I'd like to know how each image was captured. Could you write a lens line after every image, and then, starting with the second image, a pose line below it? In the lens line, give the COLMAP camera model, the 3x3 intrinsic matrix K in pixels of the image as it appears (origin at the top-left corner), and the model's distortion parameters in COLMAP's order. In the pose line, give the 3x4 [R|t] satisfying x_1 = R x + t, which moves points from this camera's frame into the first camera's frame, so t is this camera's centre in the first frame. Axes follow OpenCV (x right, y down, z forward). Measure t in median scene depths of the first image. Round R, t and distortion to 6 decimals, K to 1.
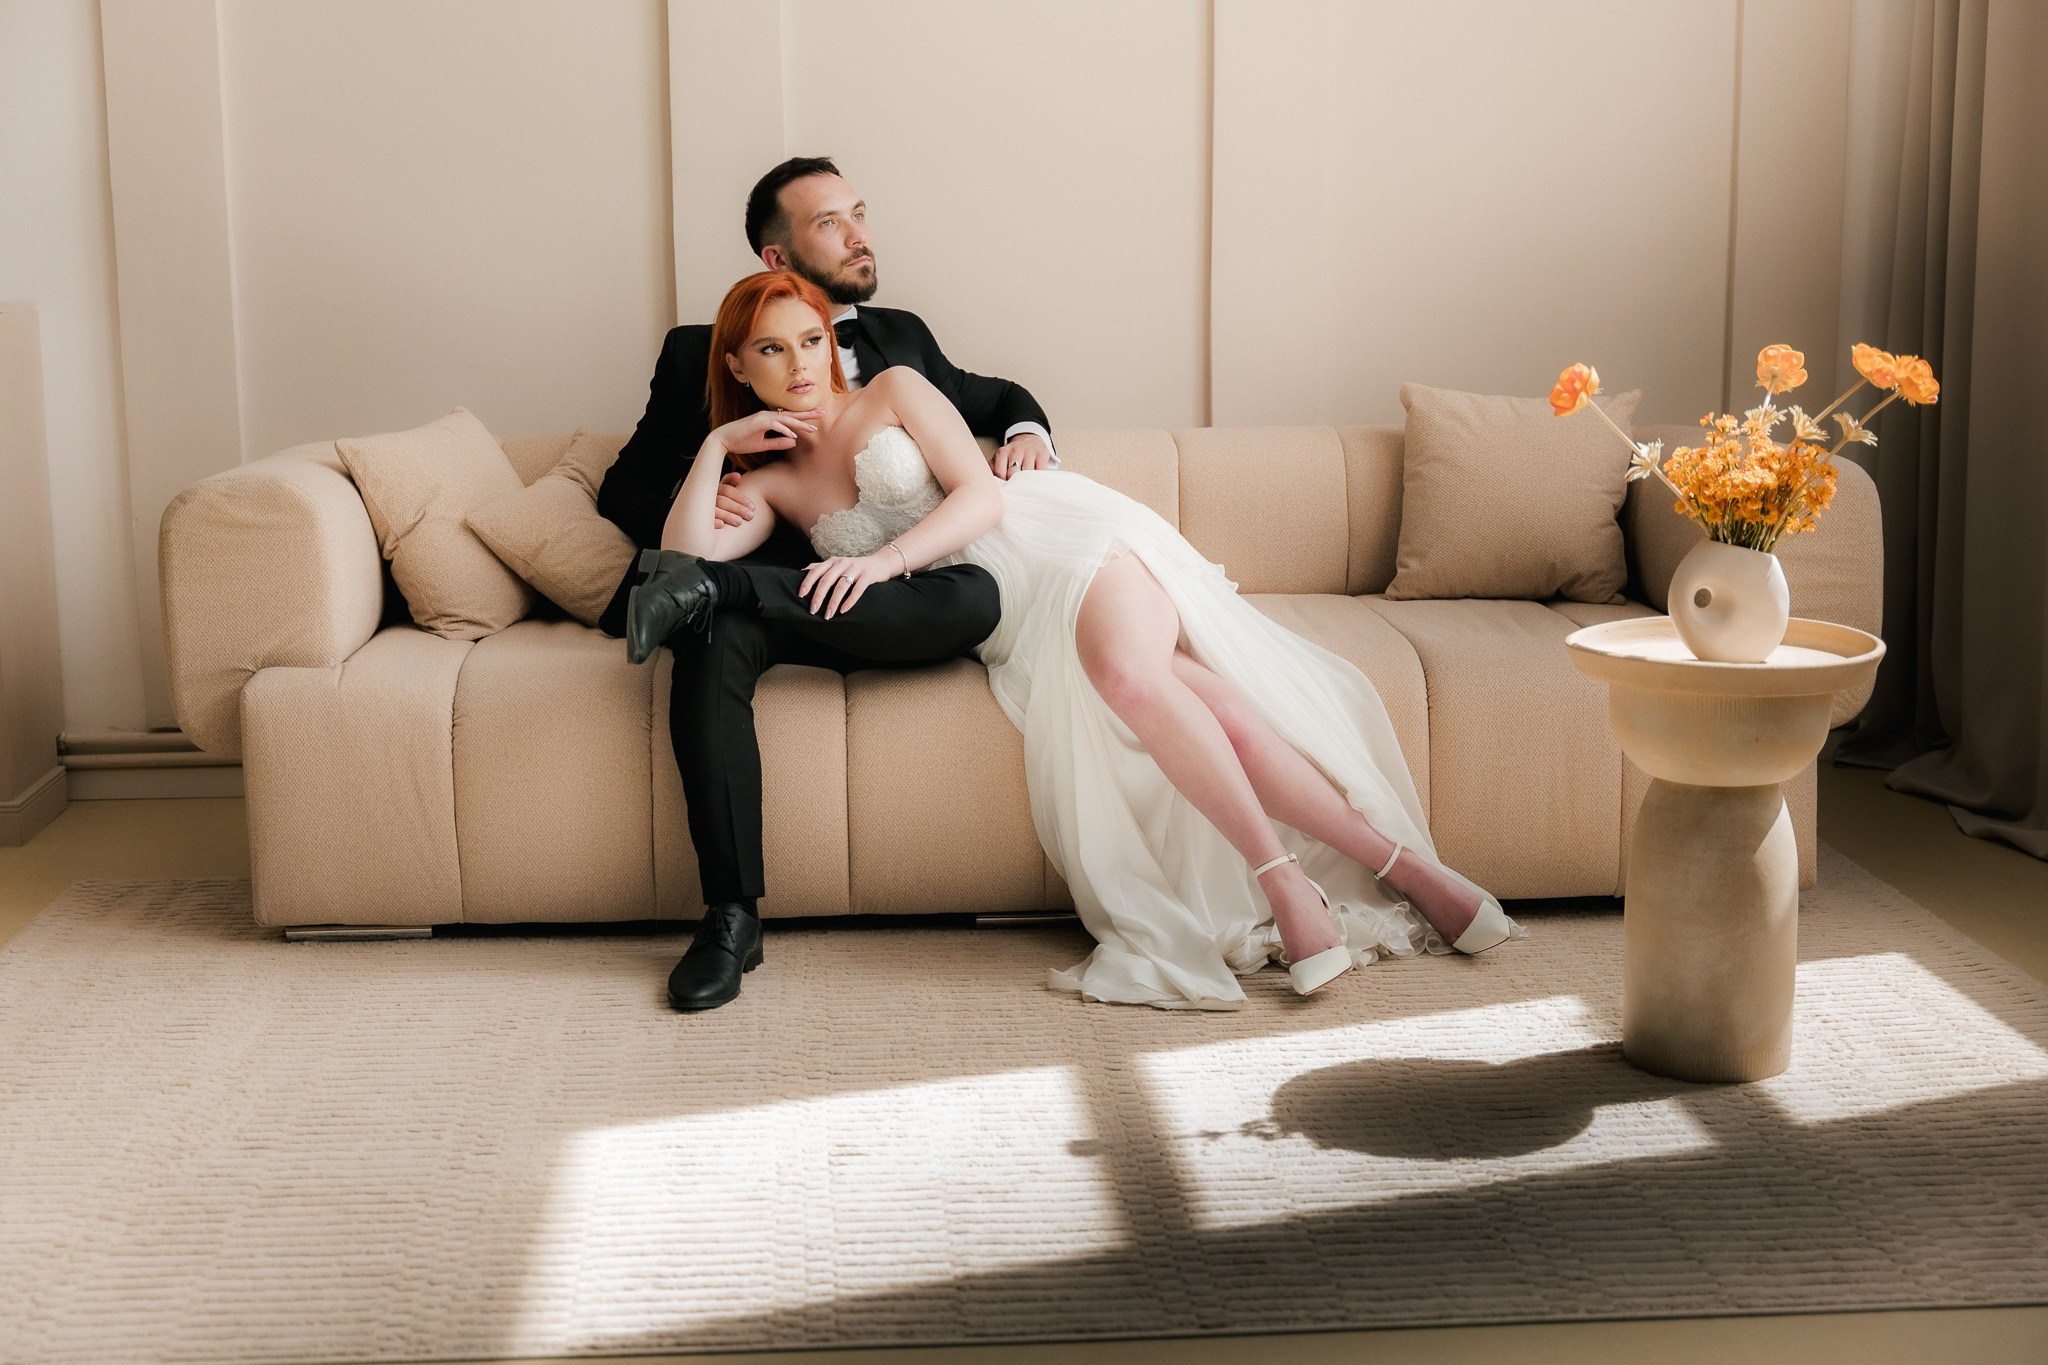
lens RADIAL K [[2660.8, 0, 1007.4], [0, 2660.8, 683.8], [0, 0, 1]] dist [0.007476, 0.000000]
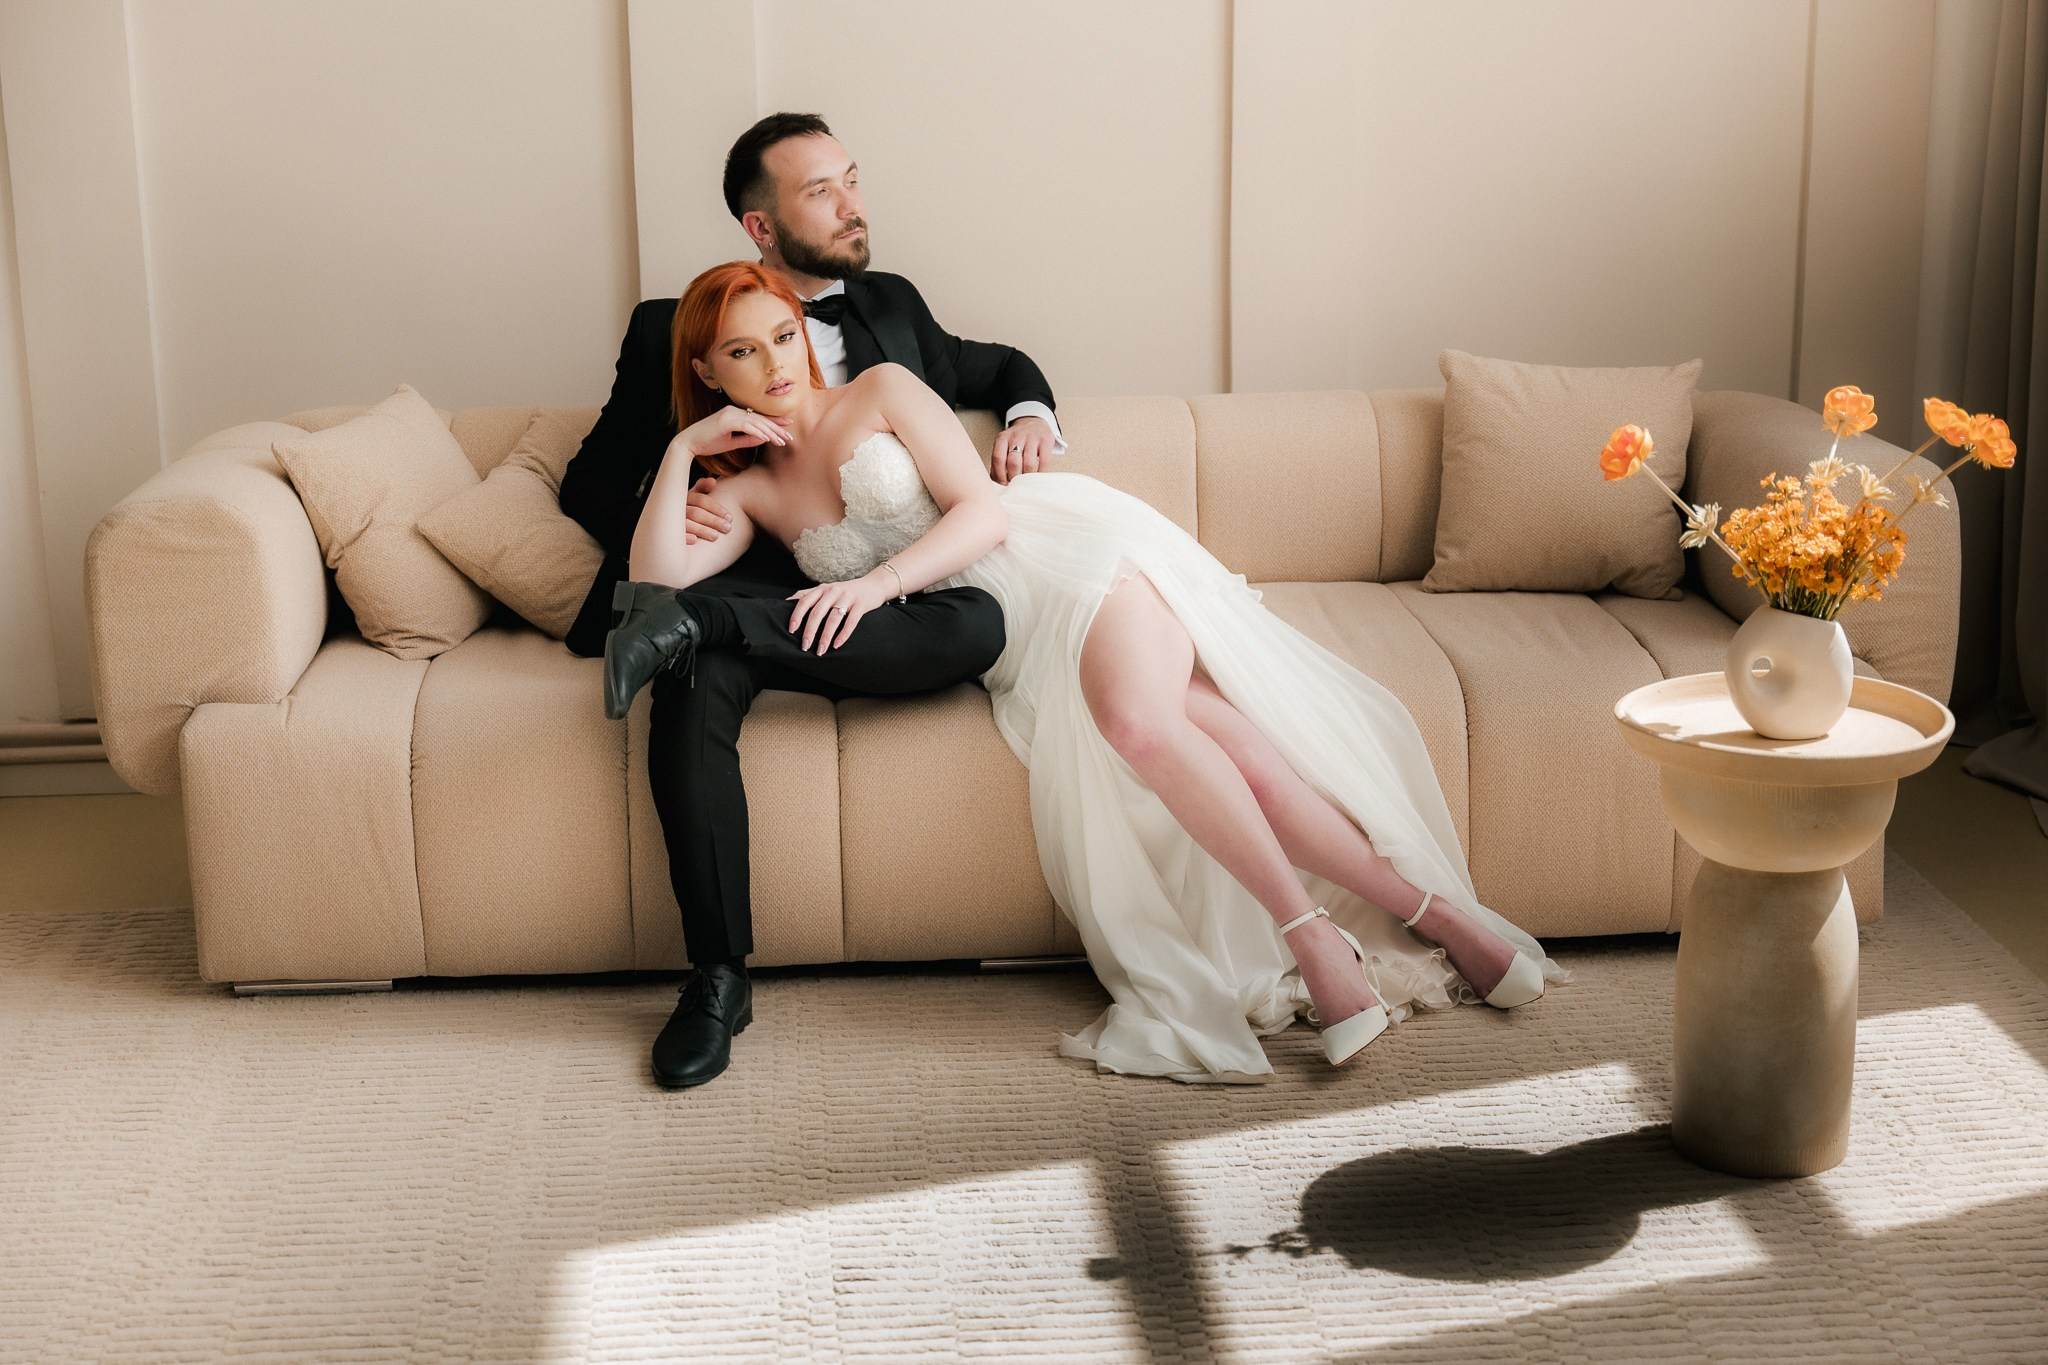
lens RADIAL K [[3047.1, 0, 1037.9], [0, 3047.1, 681.0], [0, 0, 1]] dist [0.008517, 0.000000]
pose [[0.999849, -0.006338, 0.016199, -0.009193], [0.005093, 0.997110, 0.075795, -0.101220], [-0.016633, -0.075701, 0.996992, -0.057832]]
